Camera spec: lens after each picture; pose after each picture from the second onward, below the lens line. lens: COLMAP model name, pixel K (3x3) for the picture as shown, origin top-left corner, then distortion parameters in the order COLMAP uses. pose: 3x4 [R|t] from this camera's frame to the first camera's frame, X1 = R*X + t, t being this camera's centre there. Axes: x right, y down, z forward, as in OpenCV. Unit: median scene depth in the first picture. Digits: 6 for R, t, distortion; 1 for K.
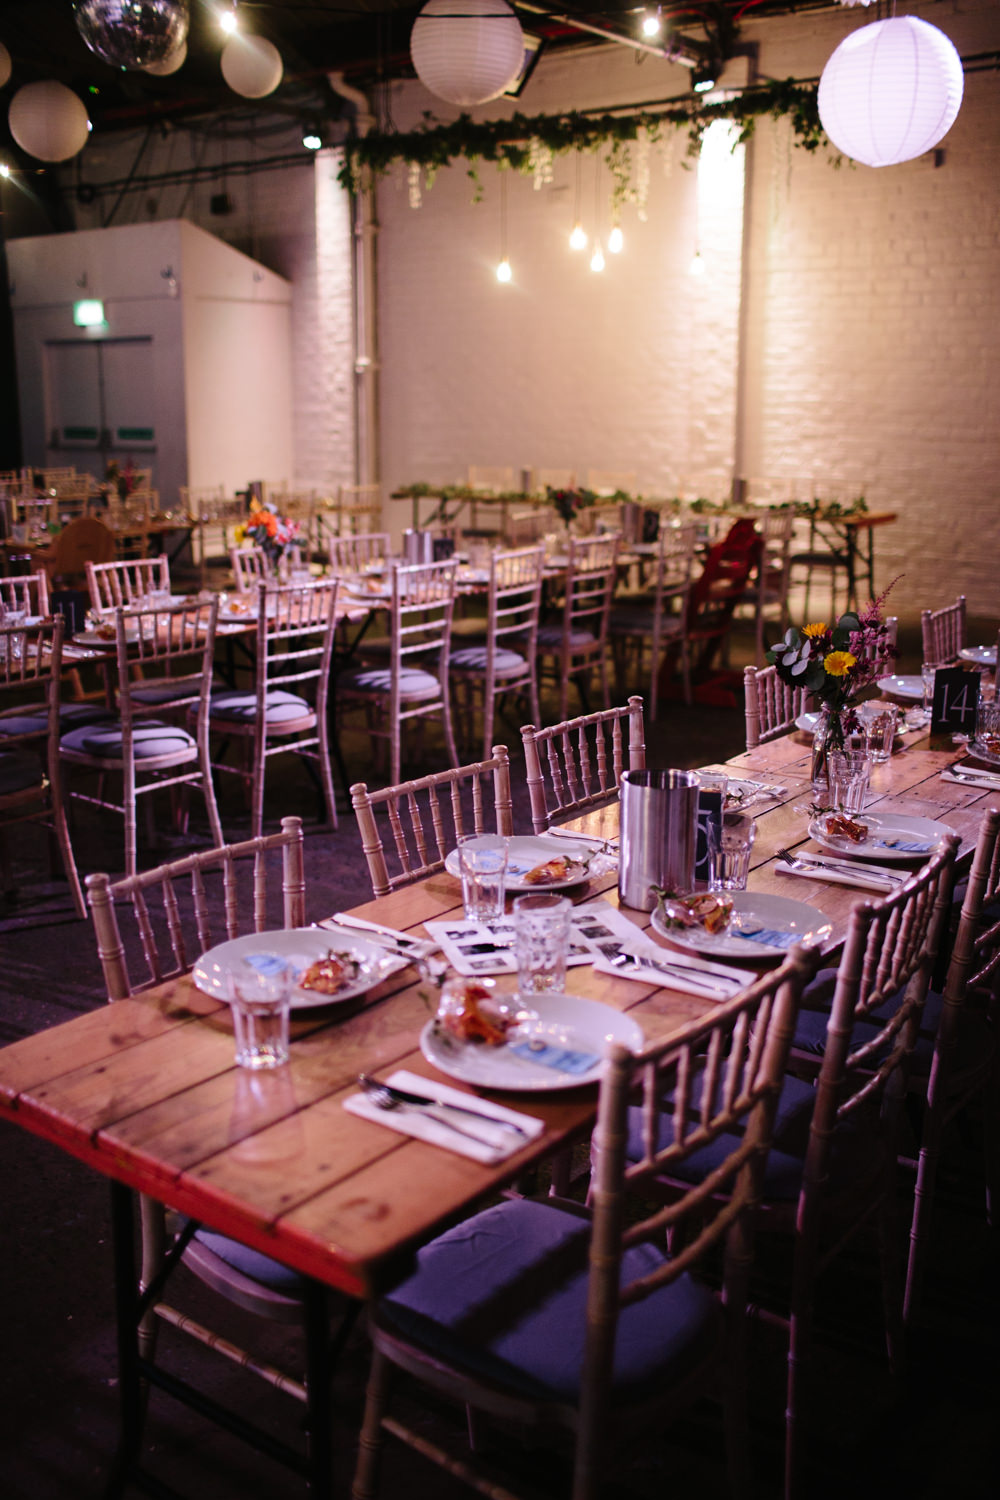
lens RADIAL K [[1490.1, 0, 501.1], [0, 1490.1, 745.1], [0, 0, 1]] dist [-0.042396, 0.000000]
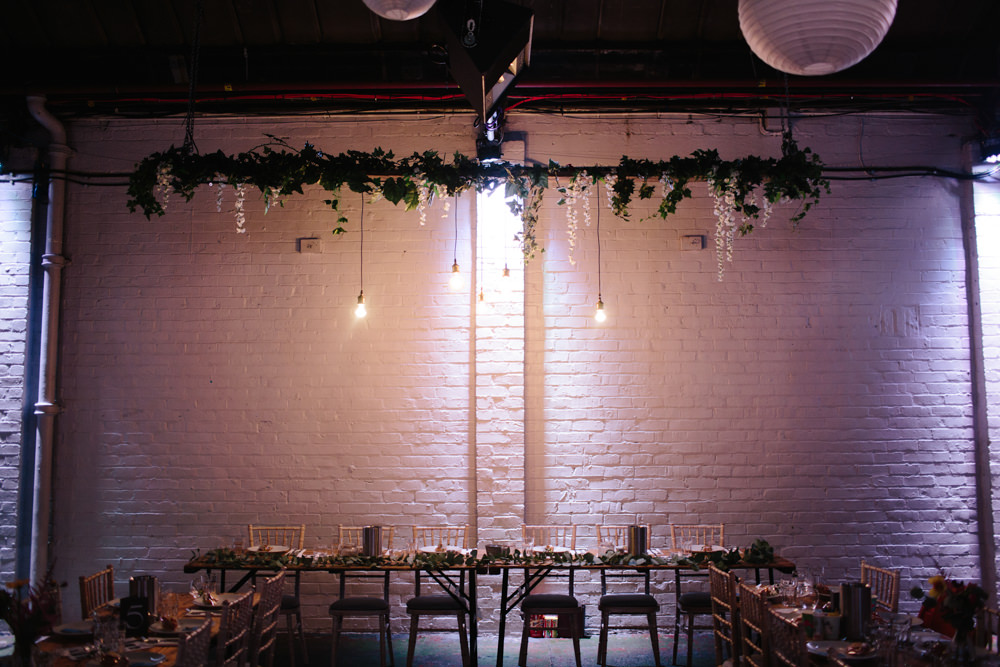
lens RADIAL K [[993.4, 0, 499.7], [0, 993.4, 329.8], [0, 0, 1]] dist [-0.042396, 0.000000]
pose [[0.786196, 0.057627, 0.615284, -0.290312], [0.150154, 0.947992, -0.280651, -0.120866], [-0.599457, 0.313034, 0.736655, 0.489174]]
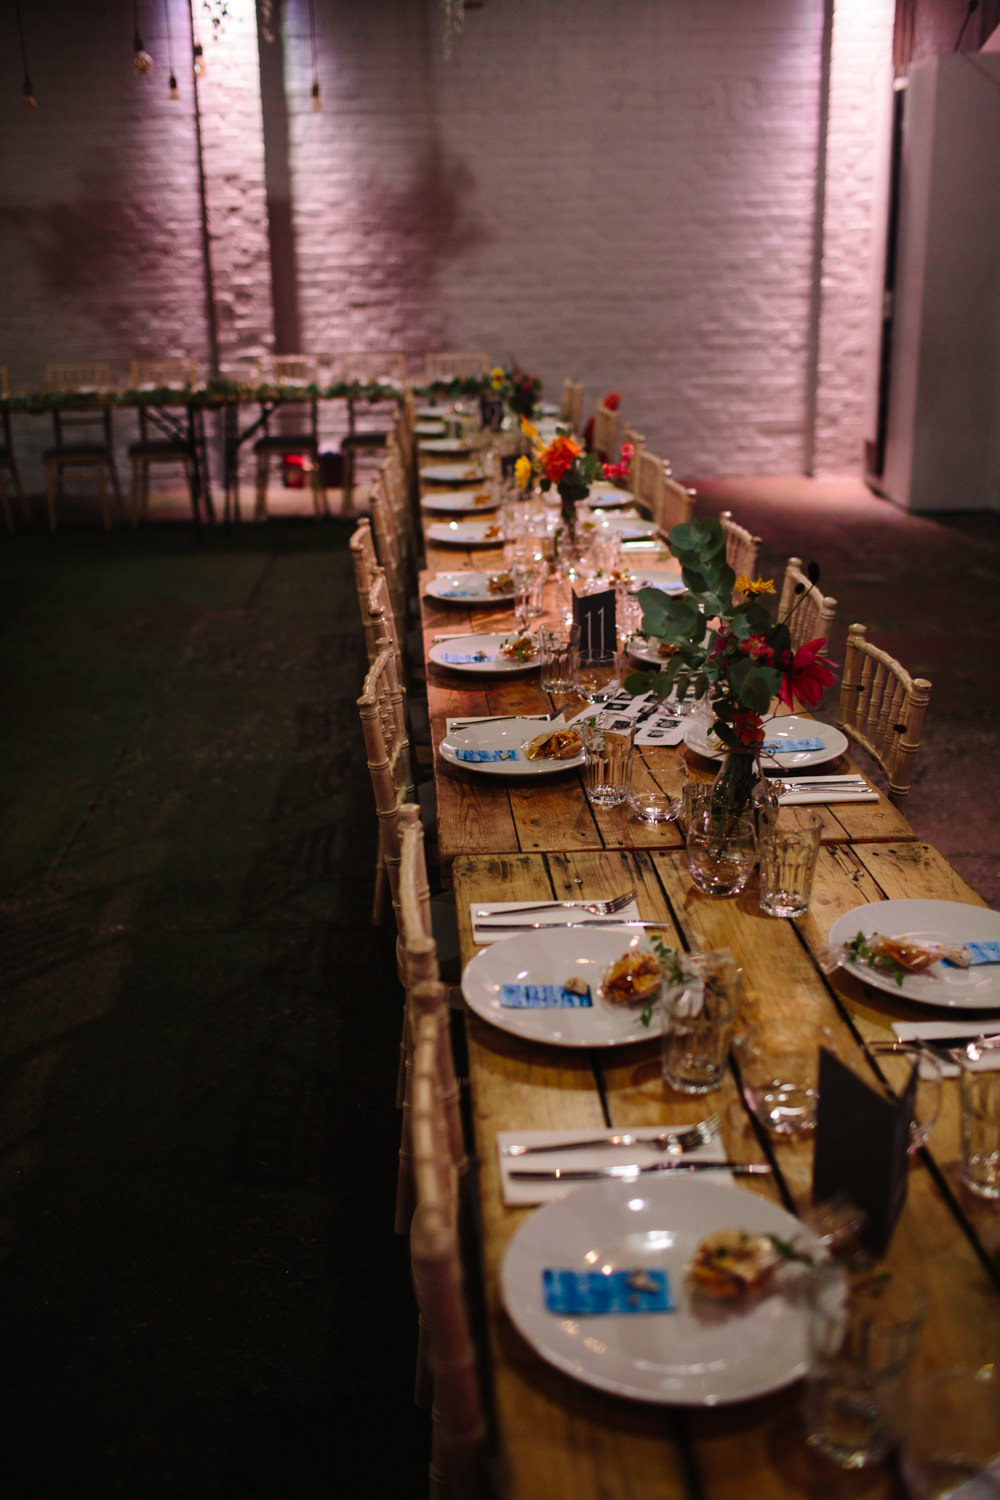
lens RADIAL K [[1490.1, 0, 503.0], [0, 1490.1, 761.7], [0, 0, 1]] dist [-0.042396, 0.000000]
pose [[0.756881, -0.228122, 0.612447, -0.341268], [0.172227, 0.973600, 0.149800, -0.058445], [-0.630451, -0.007901, 0.776189, 0.247686]]
